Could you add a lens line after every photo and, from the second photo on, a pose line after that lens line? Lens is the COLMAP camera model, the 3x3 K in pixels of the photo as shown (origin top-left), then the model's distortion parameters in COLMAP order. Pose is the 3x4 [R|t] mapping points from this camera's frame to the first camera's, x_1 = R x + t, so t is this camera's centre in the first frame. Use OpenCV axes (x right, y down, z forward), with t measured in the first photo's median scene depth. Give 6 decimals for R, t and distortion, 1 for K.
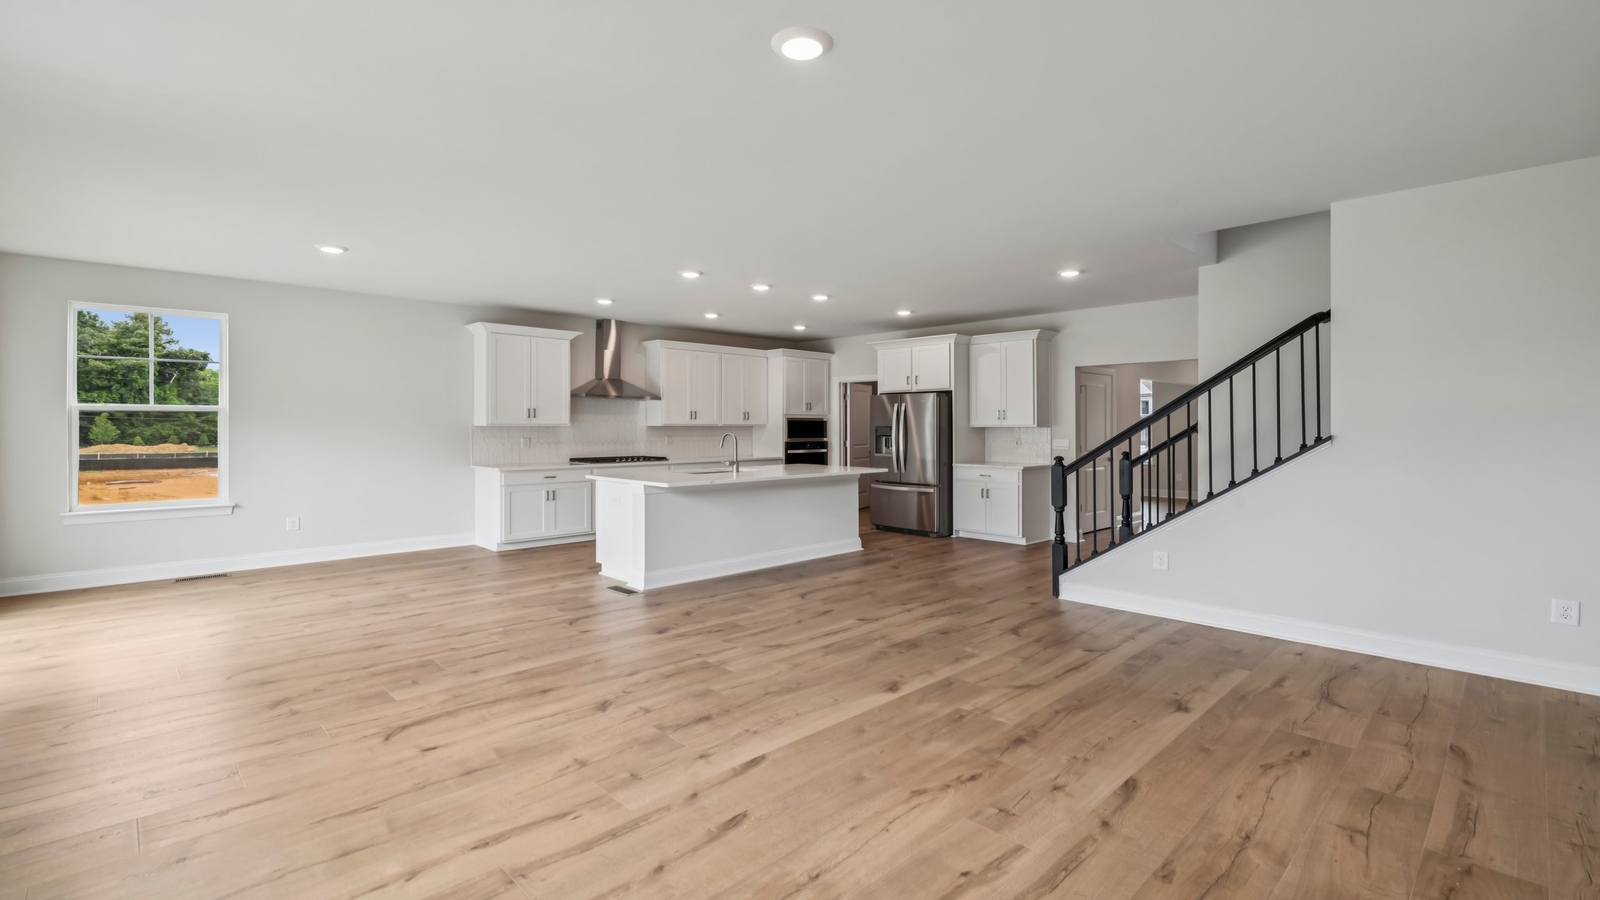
lens RADIAL K [[707.7, 0, 800.4], [0, 707.7, 445.1], [0, 0, 1]] dist [-0.001659, -0.000574]
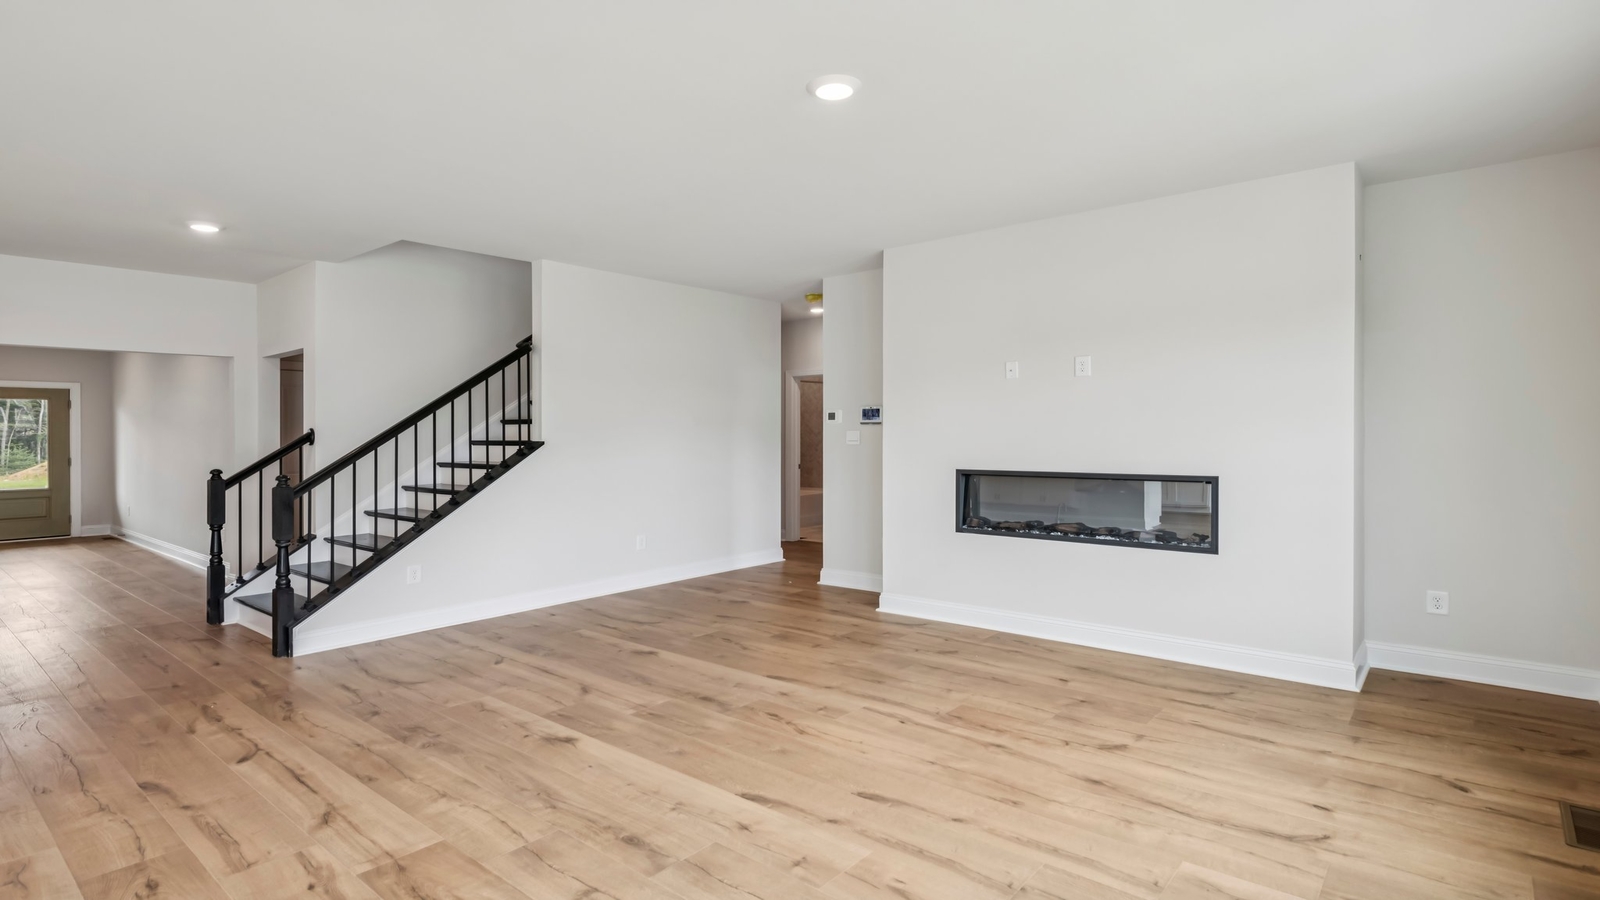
lens RADIAL K [[799.2, 0, 798.8], [0, 799.2, 424.5], [0, 0, 1]] dist [0.003638, -0.001115]
pose [[-0.101587, 0.009153, 0.994785, -0.783695], [0.035511, 0.999354, -0.005568, -0.017718], [-0.994193, 0.034760, -0.101846, 0.735553]]
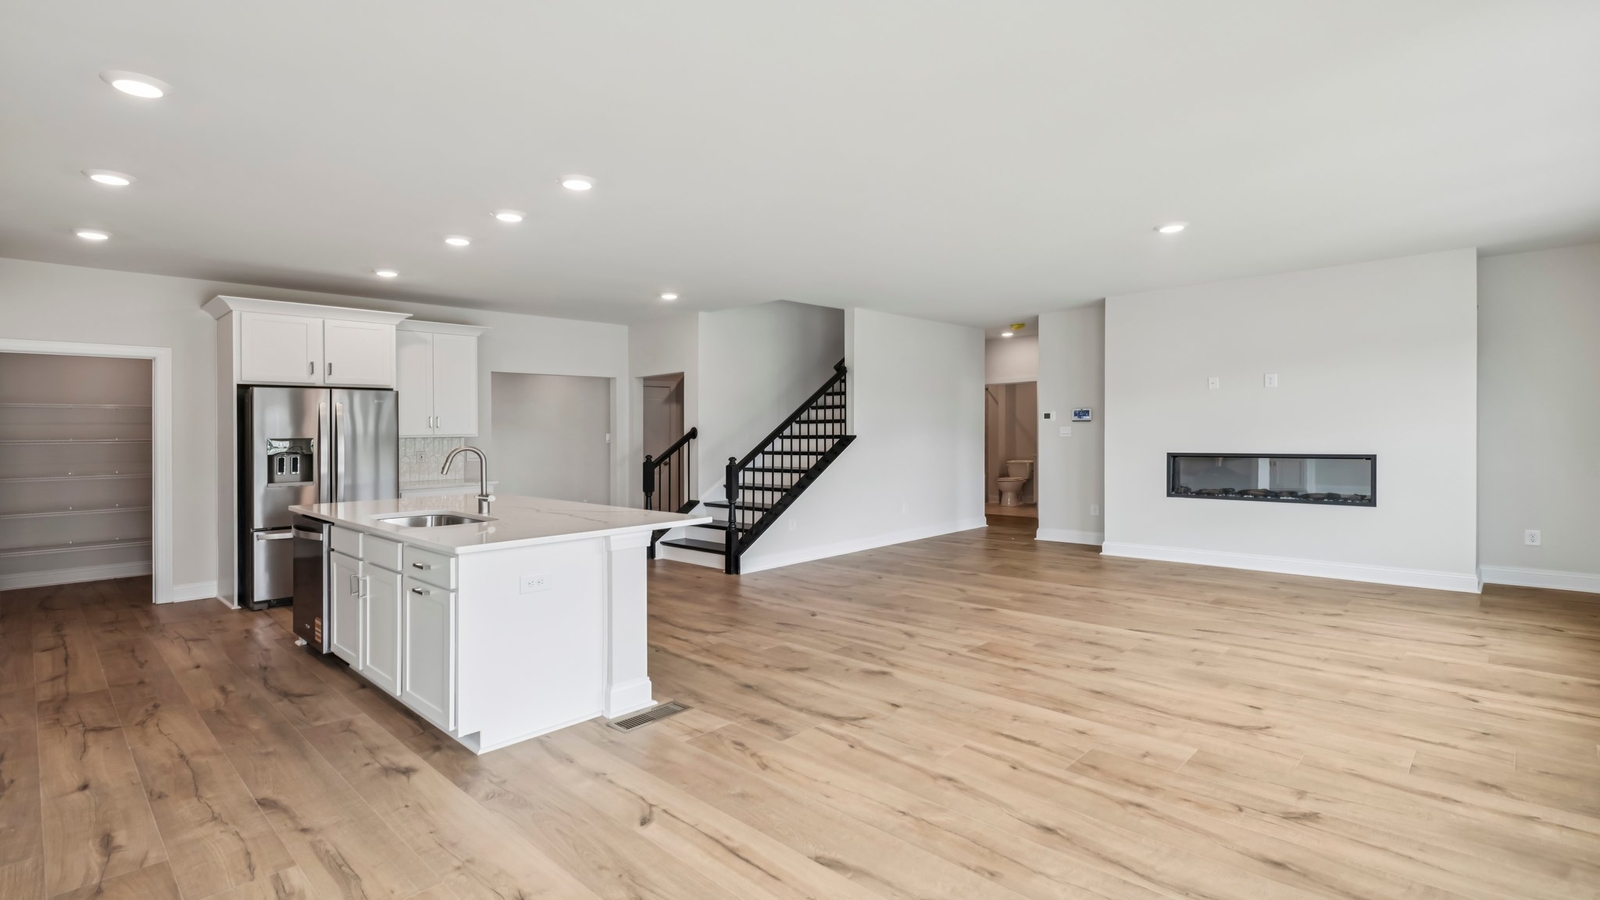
lens RADIAL K [[750.7, 0, 794.7], [0, 750.7, 435.5], [0, 0, 1]] dist [0.000151, -0.001175]
pose [[-0.029829, -0.006195, 0.999536, -1.259480], [0.042402, 0.999073, 0.007457, -0.033612], [-0.998655, 0.042604, -0.029539, 1.298562]]
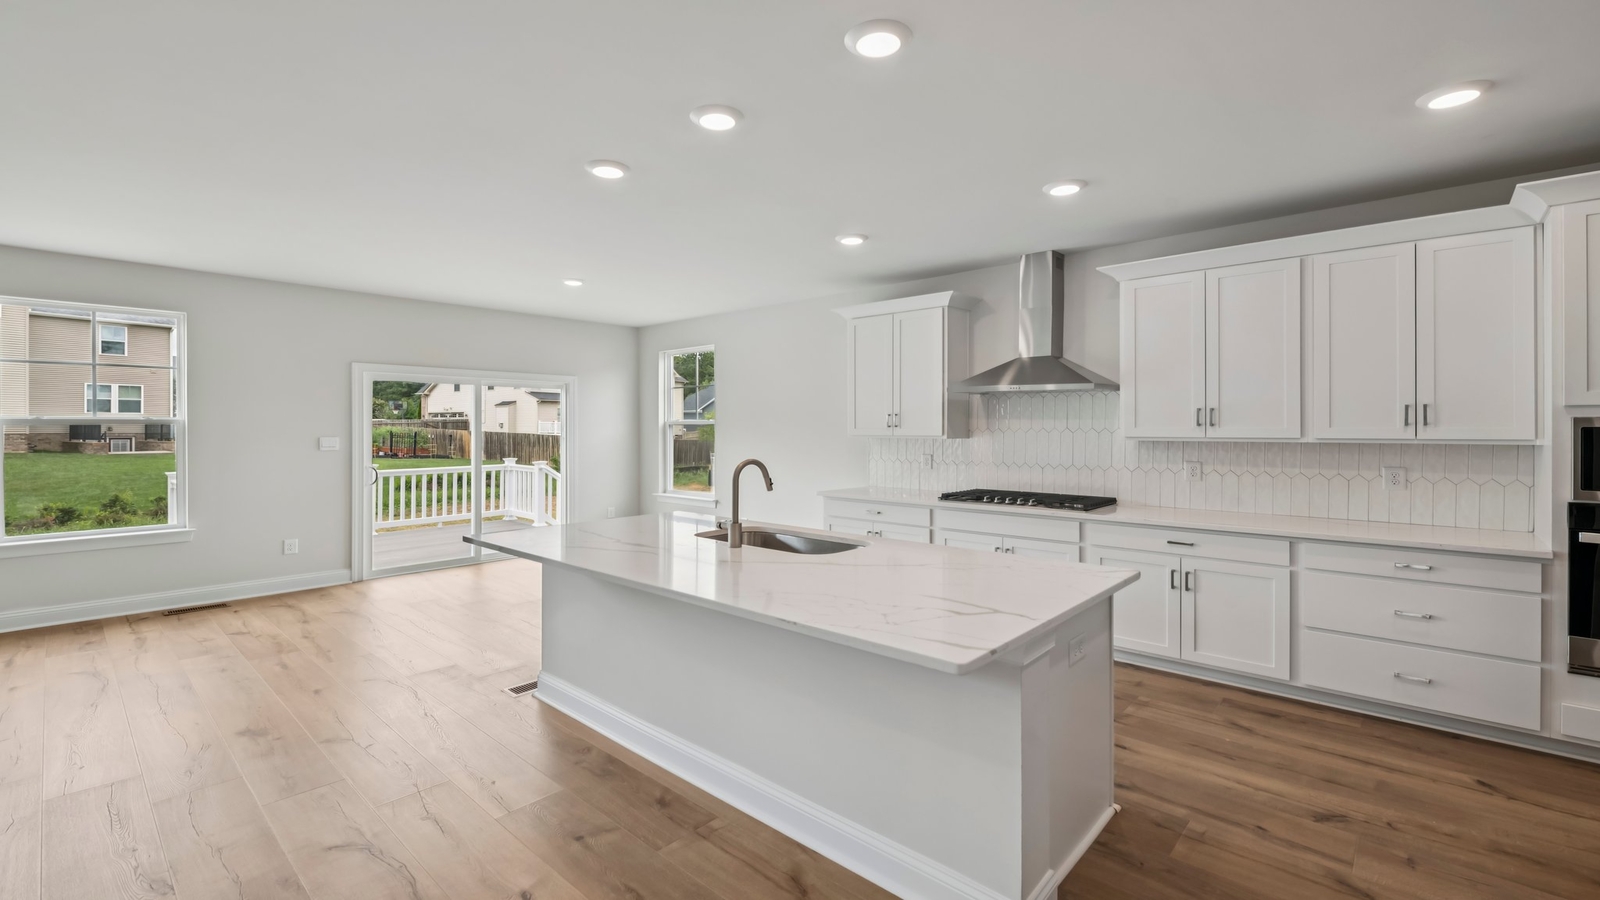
lens RADIAL K [[687.9, 0, 804.2], [0, 687.9, 425.6], [0, 0, 1]] dist [0.002862, -0.000129]
pose [[0.066025, -0.006213, -0.997799, 0.617453], [-0.027728, 0.999583, -0.008059, -0.063794], [0.997433, 0.028199, 0.065825, 1.745391]]
